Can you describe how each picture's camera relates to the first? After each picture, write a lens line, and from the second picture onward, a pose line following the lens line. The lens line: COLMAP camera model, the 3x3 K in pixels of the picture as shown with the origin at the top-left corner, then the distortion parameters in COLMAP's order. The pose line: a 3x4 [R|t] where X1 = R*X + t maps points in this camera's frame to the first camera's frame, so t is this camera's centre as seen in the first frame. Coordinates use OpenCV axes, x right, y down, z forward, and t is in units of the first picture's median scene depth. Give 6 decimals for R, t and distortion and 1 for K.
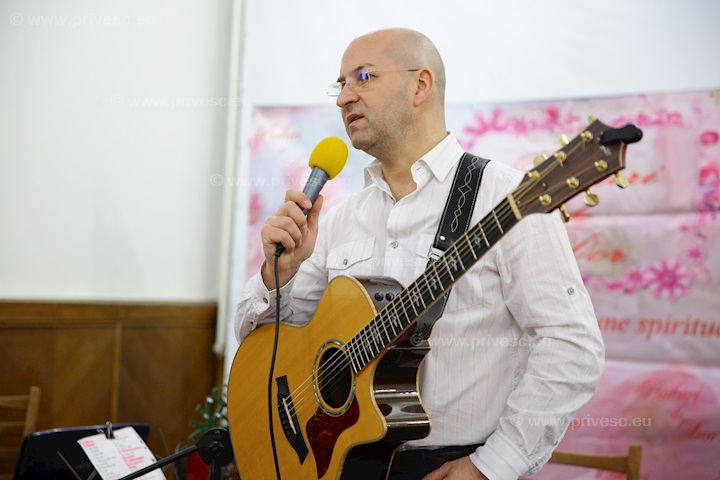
lens RADIAL K [[1322.0, 0, 353.2], [0, 1322.0, 249.4], [0, 0, 1]] dist [0.225819, 0.000000]
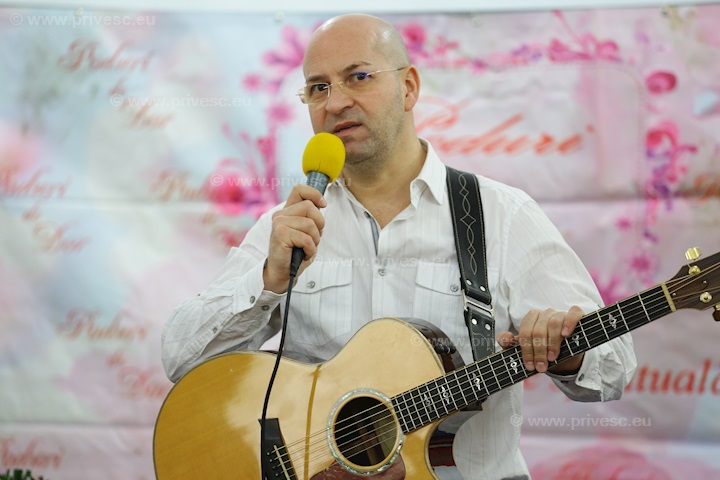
lens RADIAL K [[3328.2, 0, 359.4], [0, 3328.2, 241.9], [0, 0, 1]] dist [1.378752, 0.000000]
pose [[0.978963, -0.007013, 0.203916, -0.202671], [0.006099, 0.999968, 0.005109, -0.016052], [-0.203945, -0.003758, 0.978975, -0.539740]]
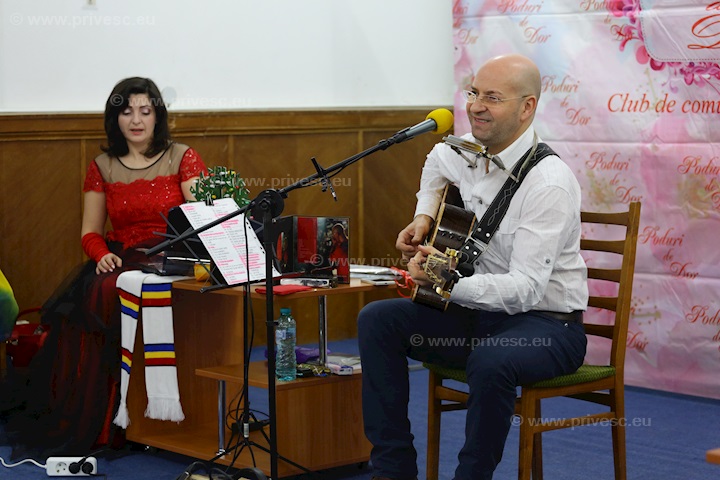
lens RADIAL K [[1640.7, 0, 357.2], [0, 1640.7, 238.2], [0, 0, 1]] dist [-0.201523, 0.000000]
pose [[0.951956, -0.020249, -0.305565, 0.284849], [0.053922, 0.993305, 0.102164, 0.012442], [0.301451, -0.113732, 0.946674, -0.292576]]
